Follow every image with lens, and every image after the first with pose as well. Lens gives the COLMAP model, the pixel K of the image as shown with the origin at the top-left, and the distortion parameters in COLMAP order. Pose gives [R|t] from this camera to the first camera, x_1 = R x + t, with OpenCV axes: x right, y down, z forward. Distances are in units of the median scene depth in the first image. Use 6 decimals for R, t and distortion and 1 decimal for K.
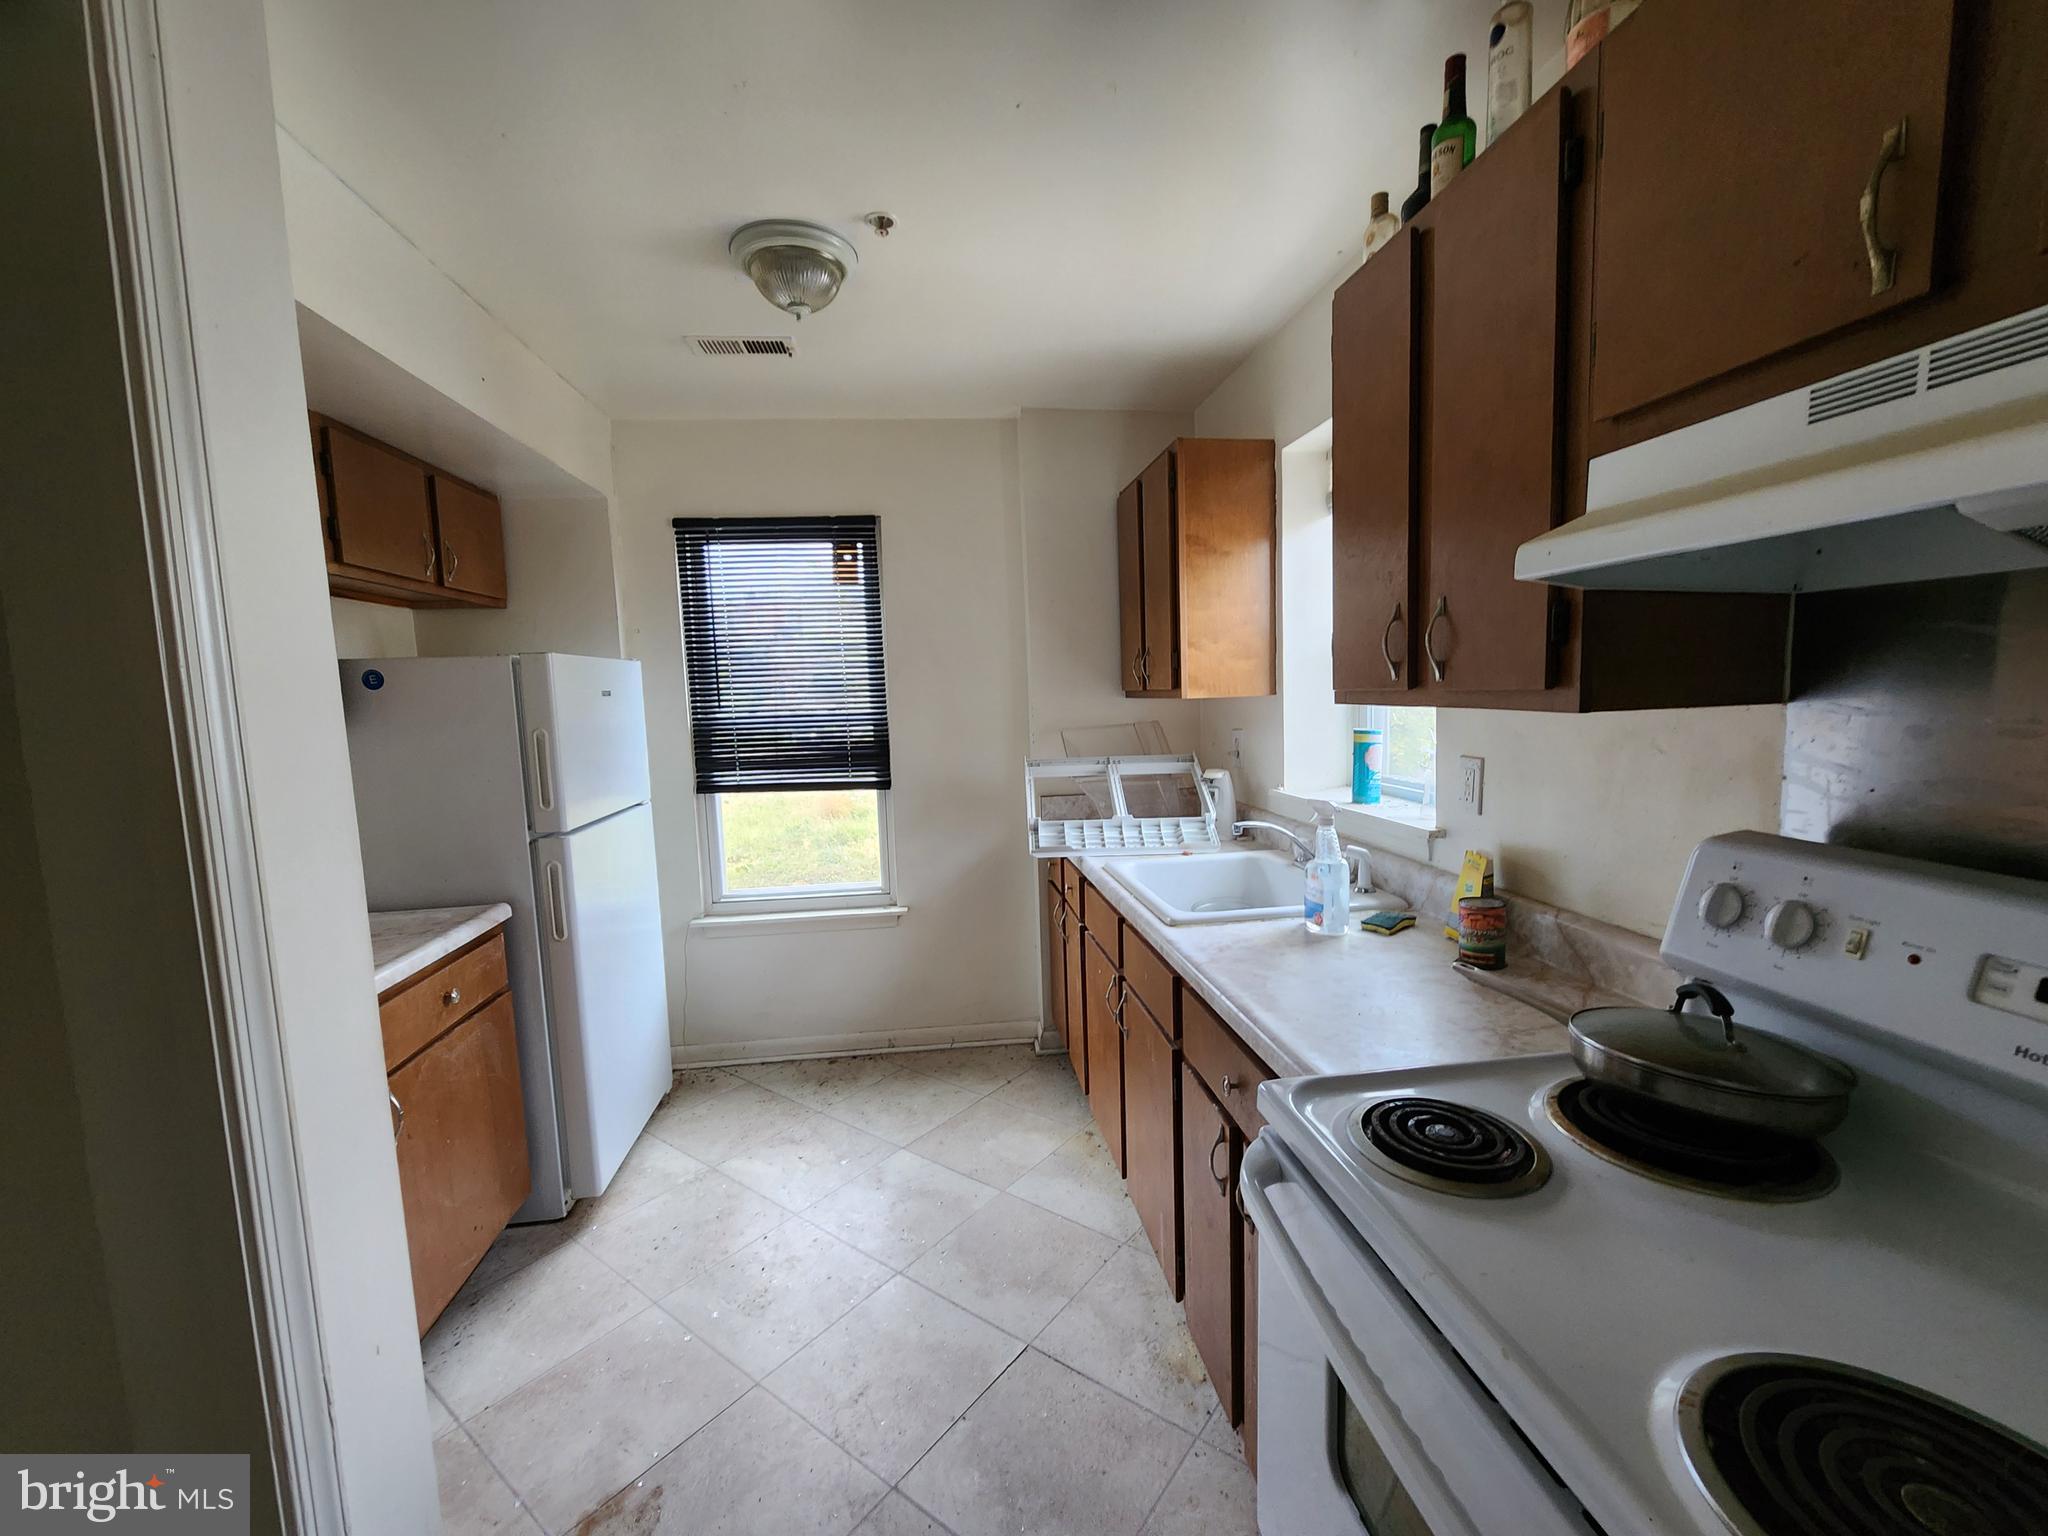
lens RADIAL K [[825.7, 0, 1041.2], [0, 825.7, 773.2], [0, 0, 1]] dist [-0.002835, -0.000618]
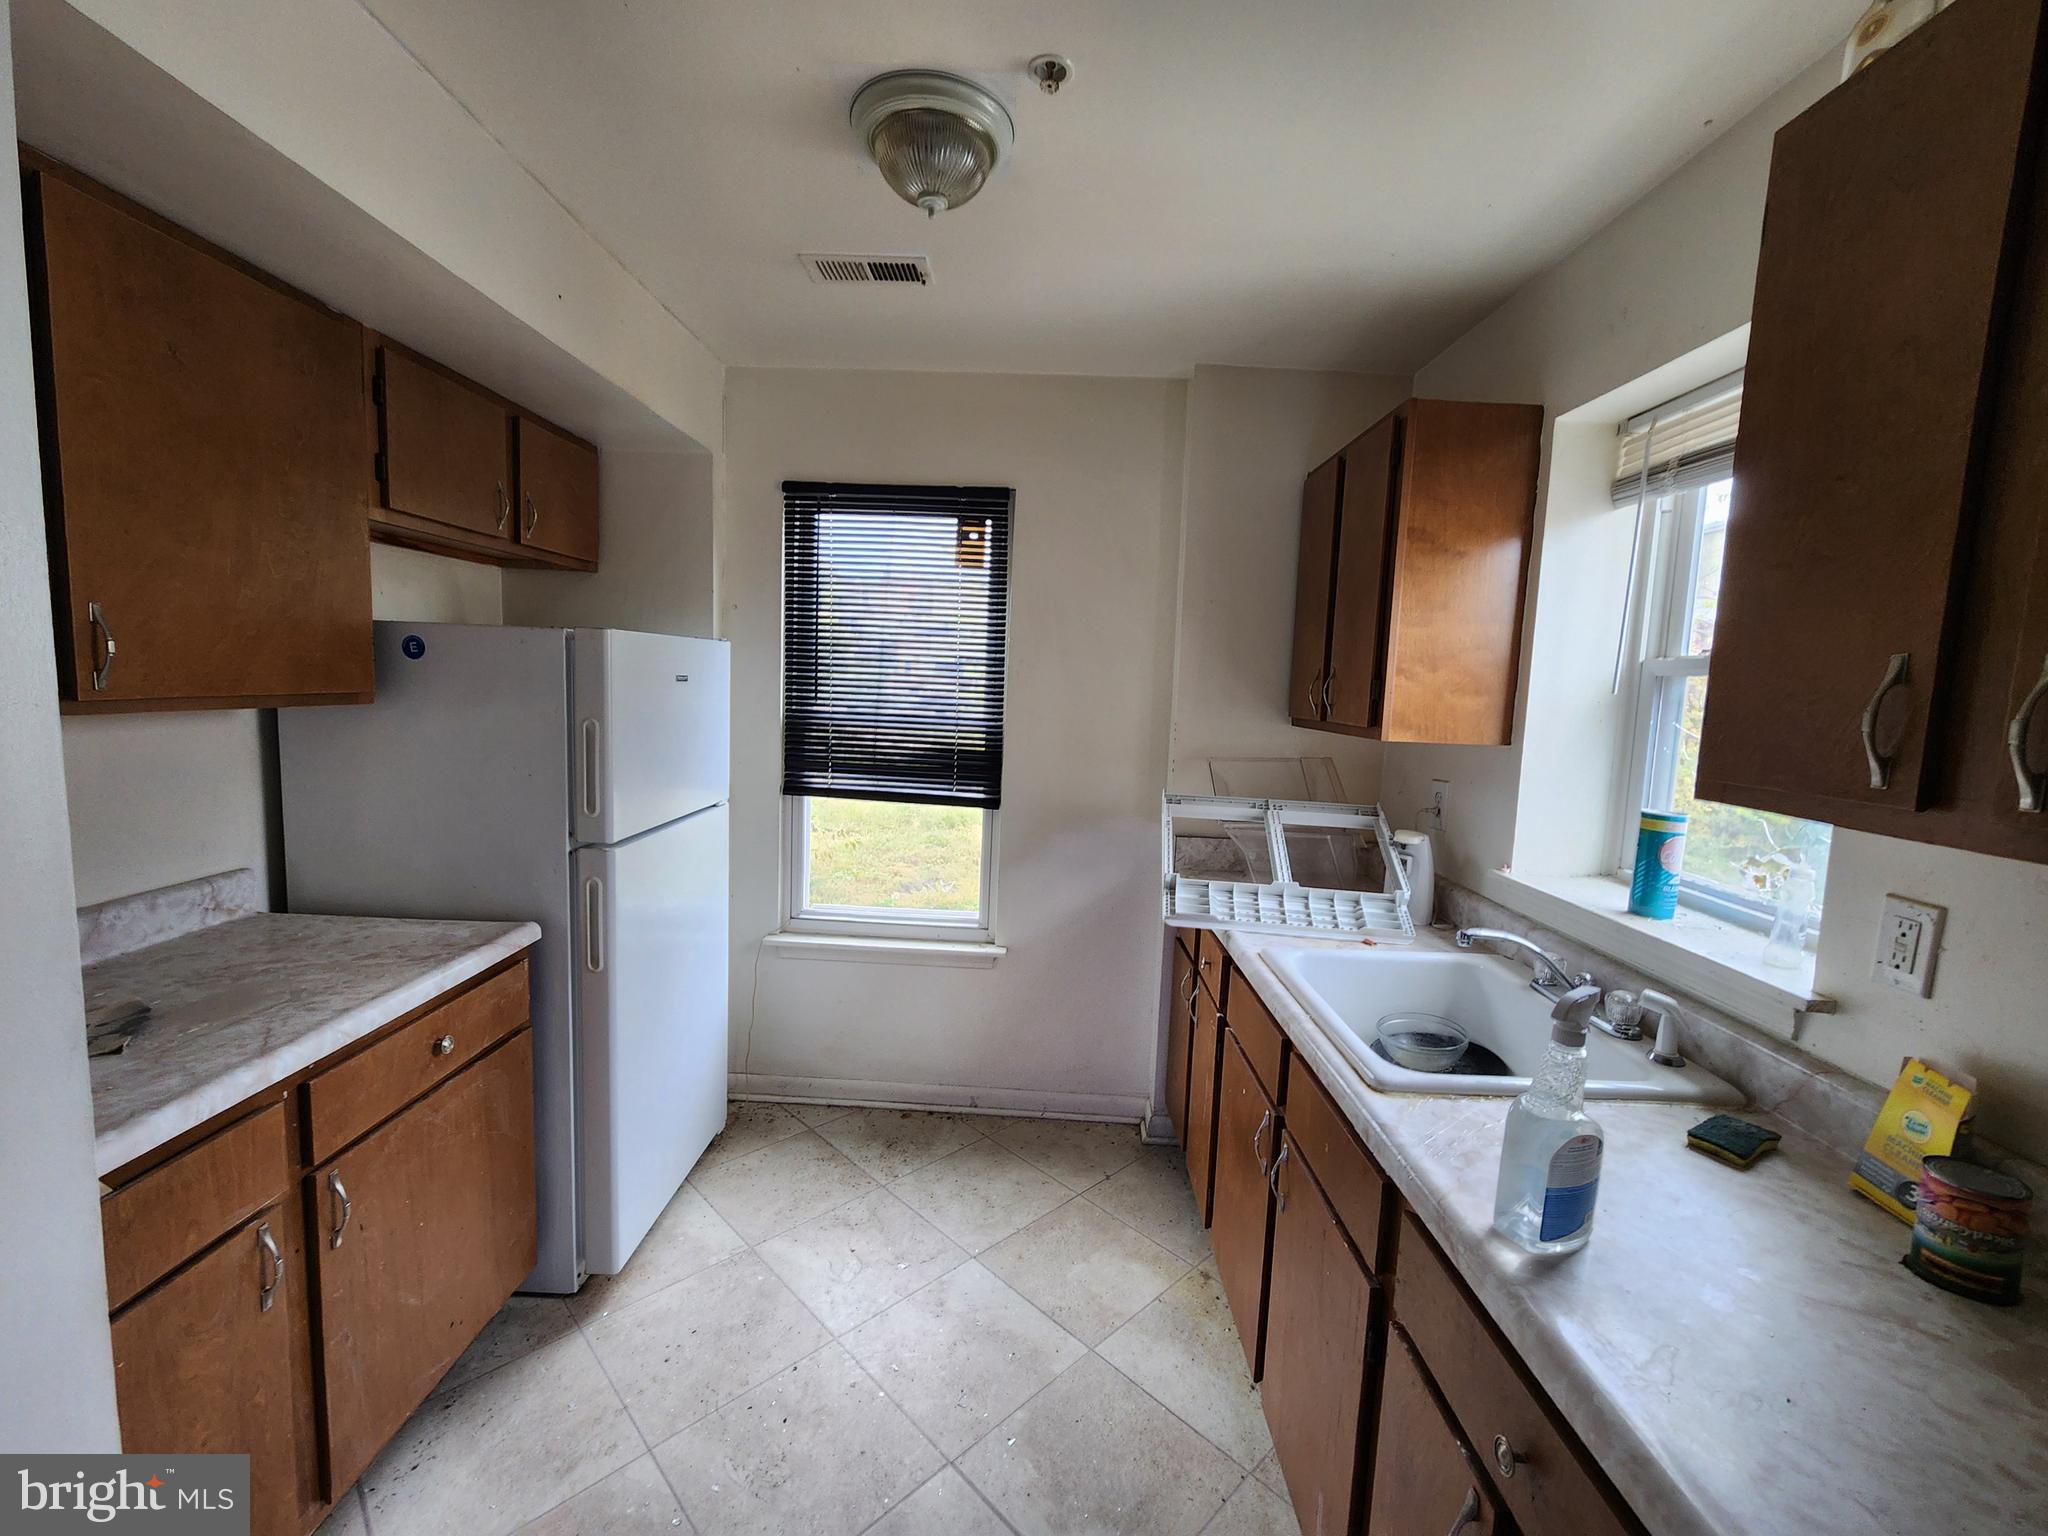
lens RADIAL K [[834.3, 0, 1037.8], [0, 834.3, 768.6], [0, 0, 1]] dist [0.000780, 0.000342]
pose [[0.986102, 0.089478, -0.139987, -0.031487], [-0.089056, 0.995983, 0.009284, -0.041871], [0.140256, 0.003312, 0.990110, 0.182917]]
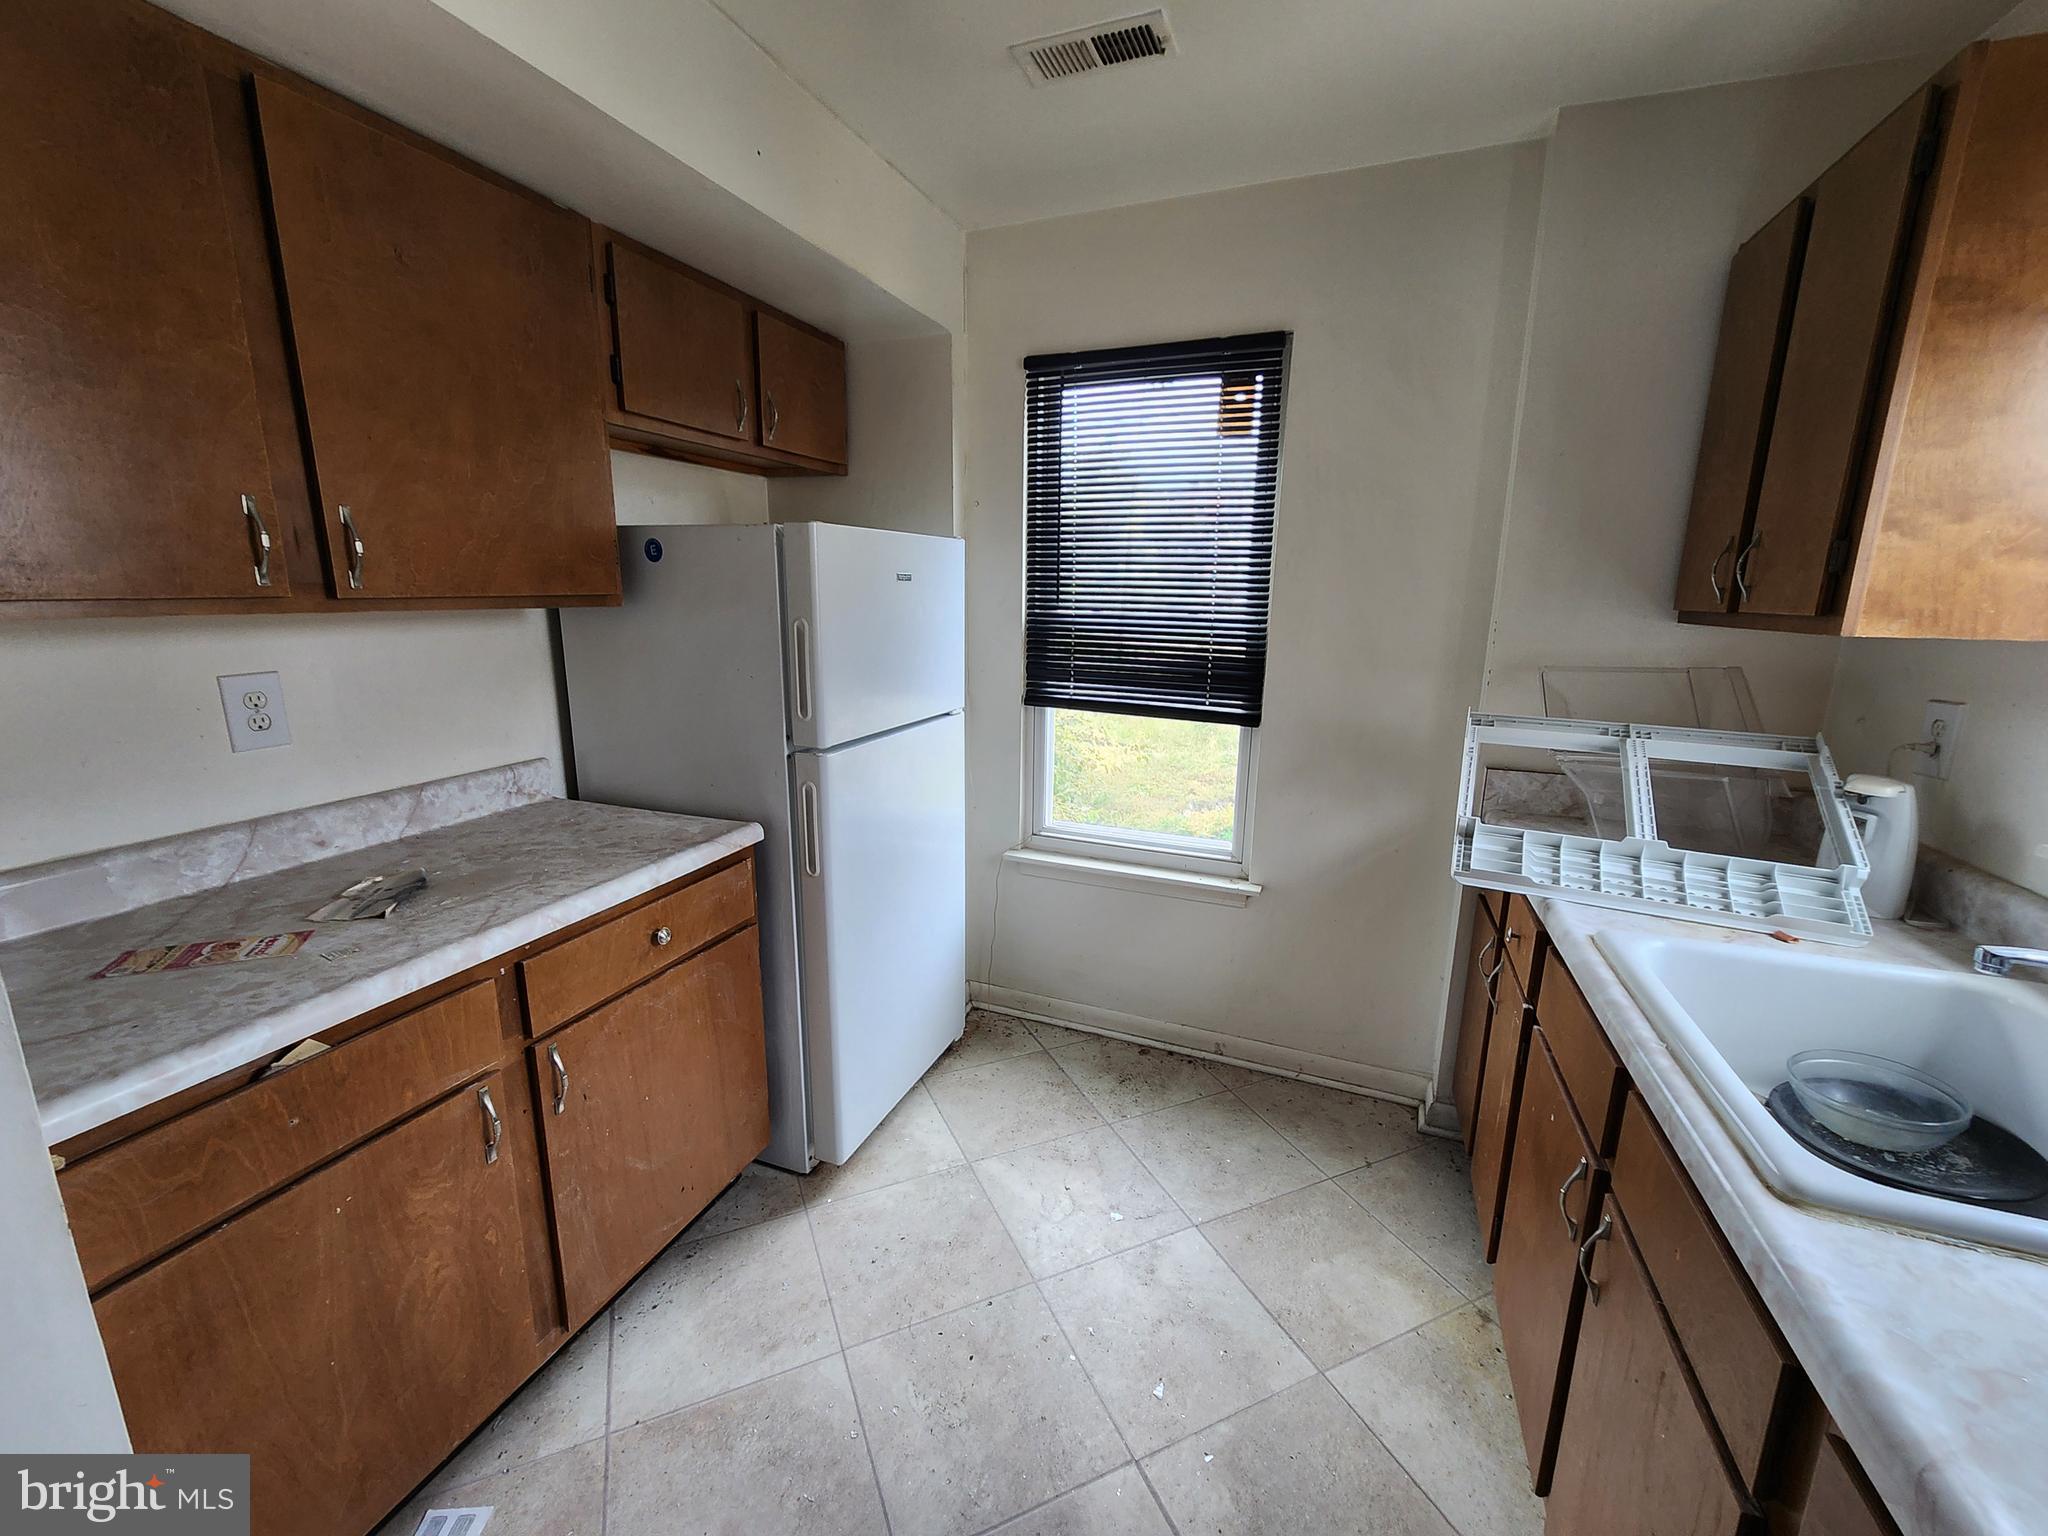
lens RADIAL K [[834.3, 0, 1037.8], [0, 834.3, 768.6], [0, 0, 1]] dist [0.000780, 0.000342]
pose [[0.873400, 0.148049, -0.463955, -0.005702], [-0.092602, 0.985778, 0.140240, -0.036590], [0.478119, -0.079522, 0.874688, 0.311414]]
